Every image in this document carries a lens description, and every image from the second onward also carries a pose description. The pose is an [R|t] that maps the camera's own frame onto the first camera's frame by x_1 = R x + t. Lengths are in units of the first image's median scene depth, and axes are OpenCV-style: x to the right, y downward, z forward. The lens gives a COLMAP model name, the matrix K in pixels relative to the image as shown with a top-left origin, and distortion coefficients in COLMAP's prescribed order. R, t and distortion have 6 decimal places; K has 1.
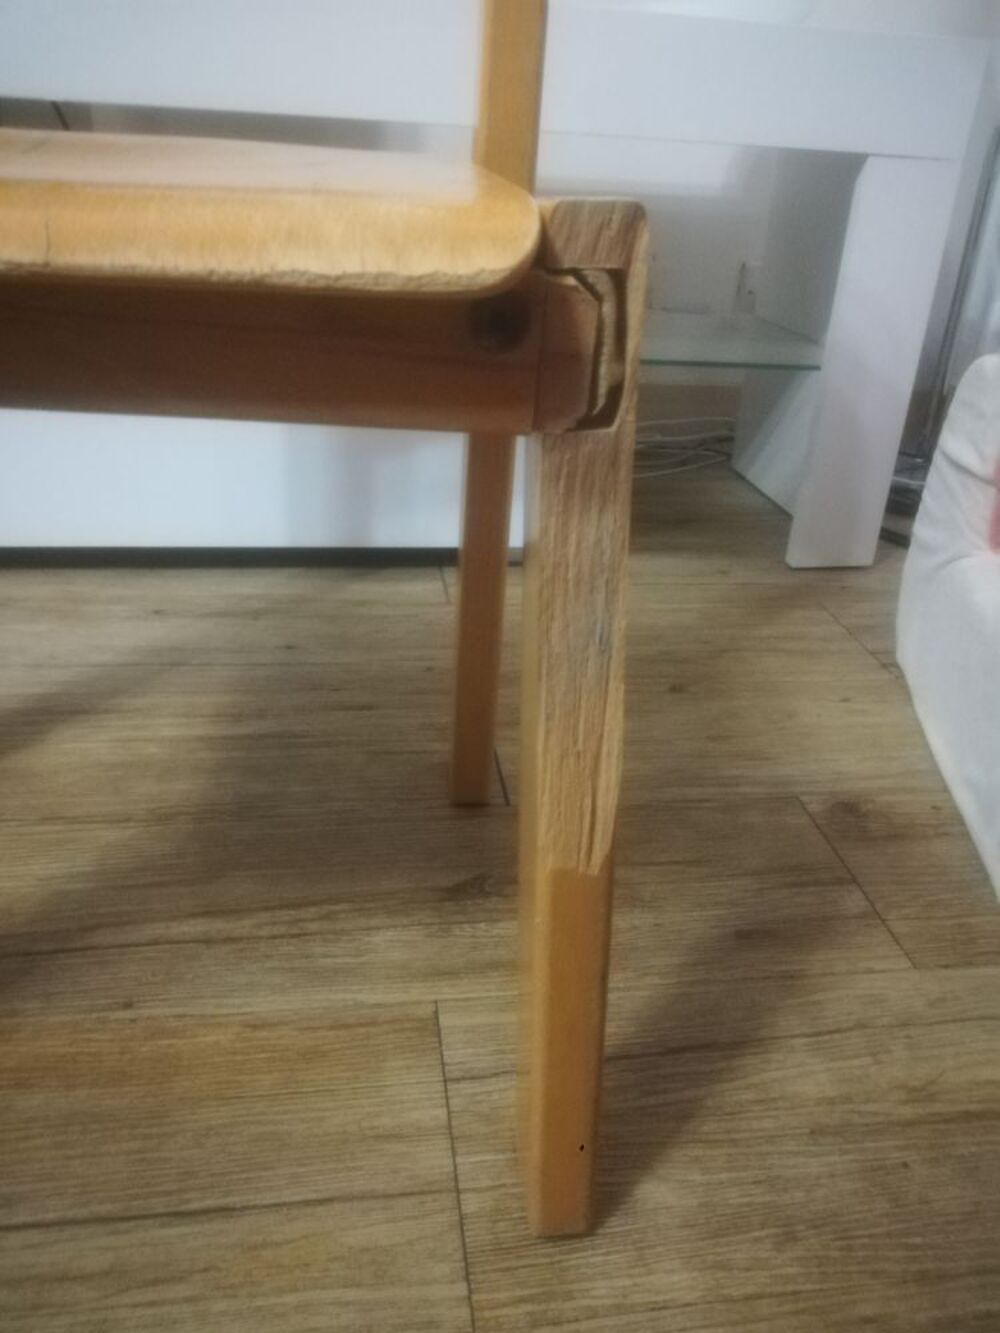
lens RADIAL K [[1015.5, 0, 510.4], [0, 1015.5, 668.8], [0, 0, 1]] dist [0.031629, -0.042829]
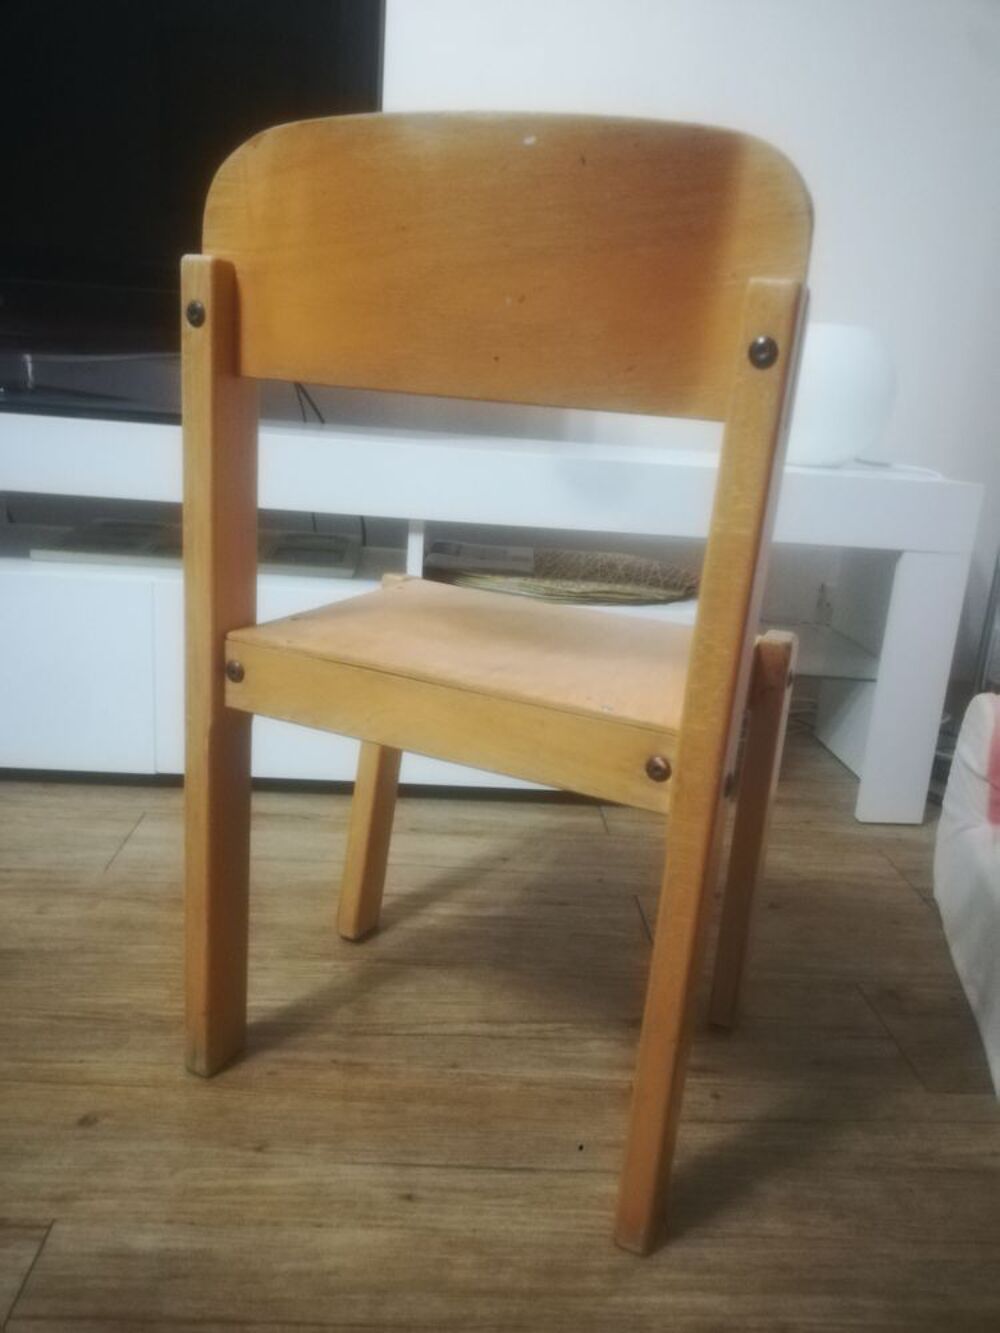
lens RADIAL K [[1015.5, 0, 500.9], [0, 1015.5, 662.6], [0, 0, 1]] dist [0.031629, -0.042829]
pose [[0.994510, 0.042117, -0.095788, -0.139779], [-0.061551, 0.975757, -0.210022, 0.015029], [0.084621, 0.214765, 0.972993, -0.740562]]
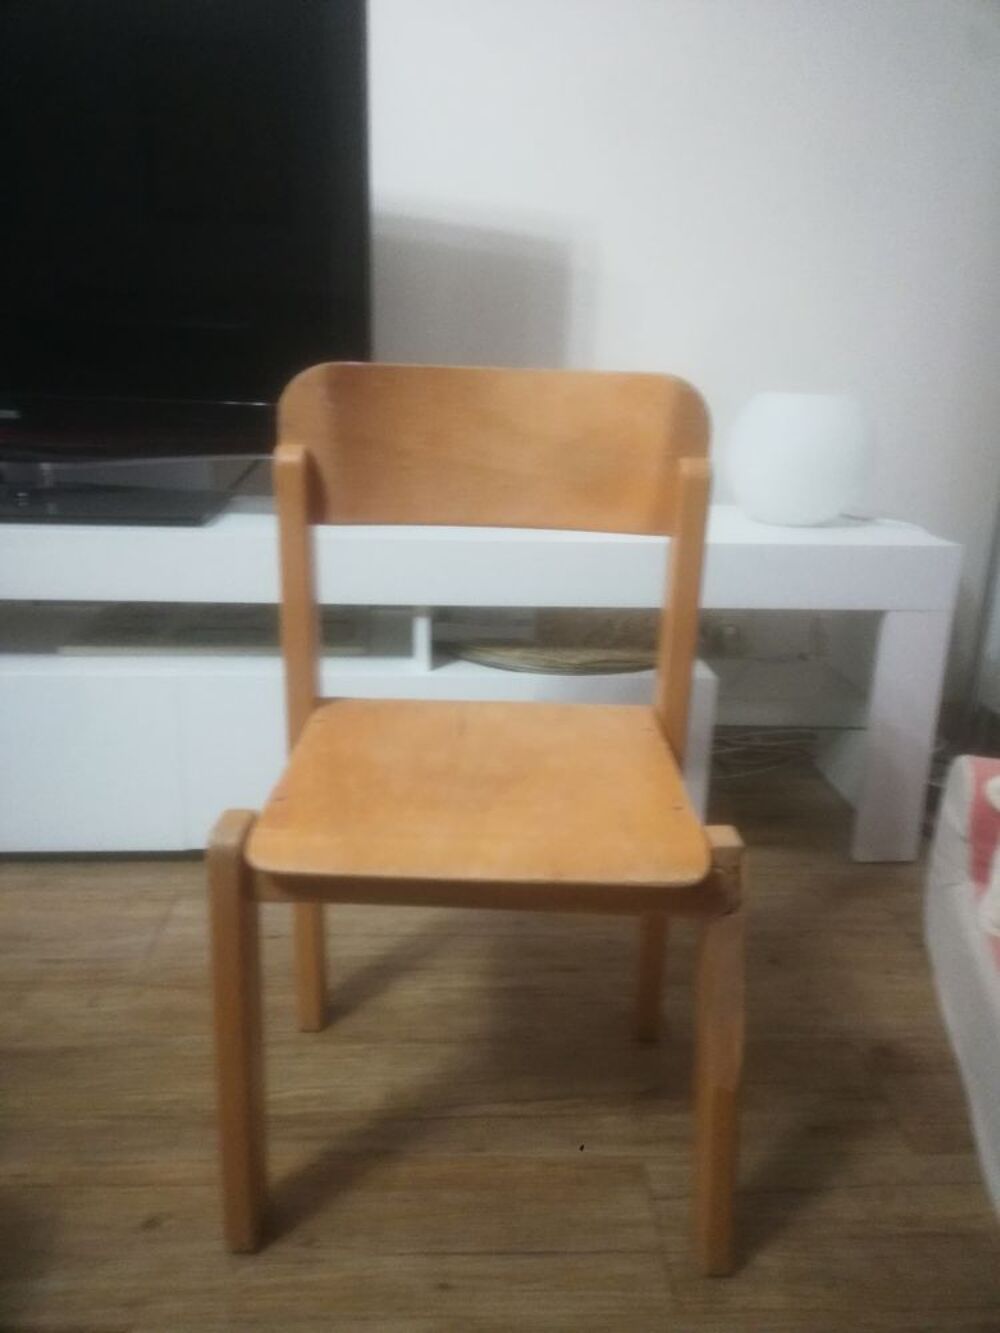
lens RADIAL K [[1015.5, 0, 499.8], [0, 1015.5, 661.3], [0, 0, 1]] dist [0.031629, -0.042829]
pose [[0.994307, 0.000242, -0.106555, -0.119507], [-0.019975, 0.982693, -0.184164, -0.191621], [0.104666, 0.185244, 0.977103, -0.909819]]
